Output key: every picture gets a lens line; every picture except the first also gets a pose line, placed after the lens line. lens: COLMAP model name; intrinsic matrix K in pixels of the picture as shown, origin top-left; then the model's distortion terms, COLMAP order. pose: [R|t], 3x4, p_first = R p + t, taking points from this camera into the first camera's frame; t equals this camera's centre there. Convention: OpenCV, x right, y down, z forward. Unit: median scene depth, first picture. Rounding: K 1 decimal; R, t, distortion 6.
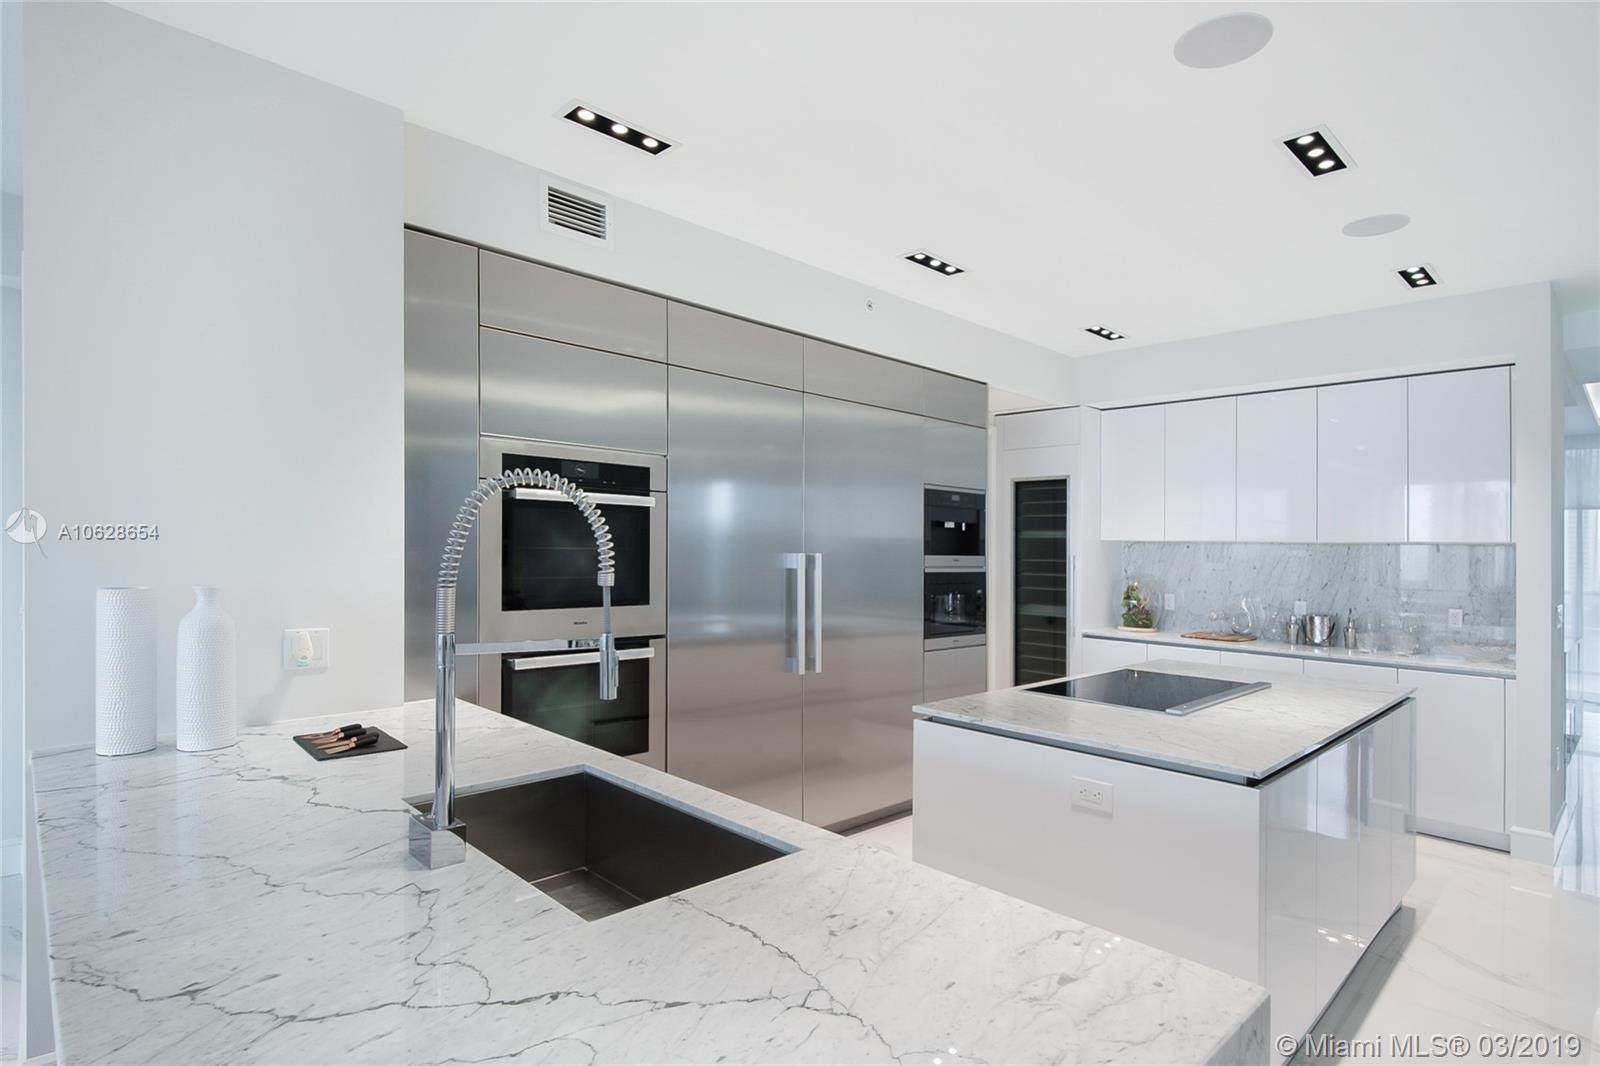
lens RADIAL K [[789.7, 0, 790.9], [0, 789.7, 538.6], [0, 0, 1]] dist [-0.002023, -0.000093]
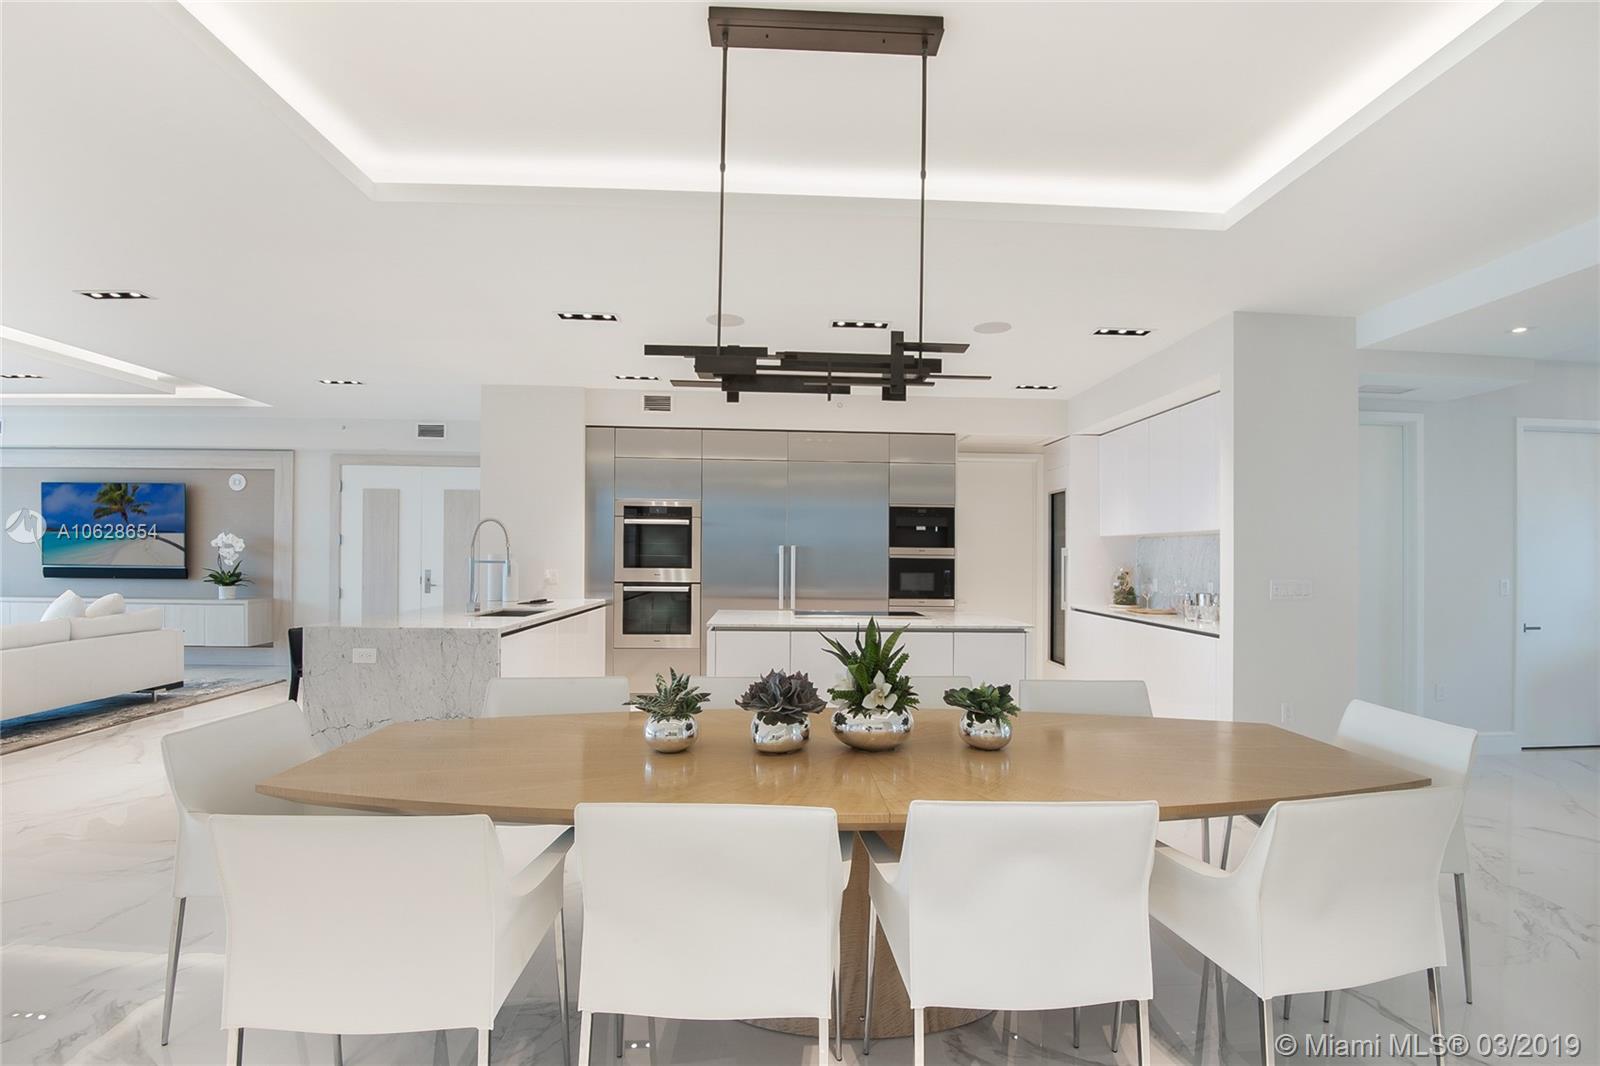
lens RADIAL K [[755.9, 0, 801.2], [0, 755.9, 549.8], [0, 0, 1]] dist [-0.012163, 0.001697]
pose [[0.767118, -0.015440, -0.641321, 0.968296], [0.009324, 0.999873, -0.012919, 0.041741], [0.641439, 0.003931, 0.767164, -0.296185]]
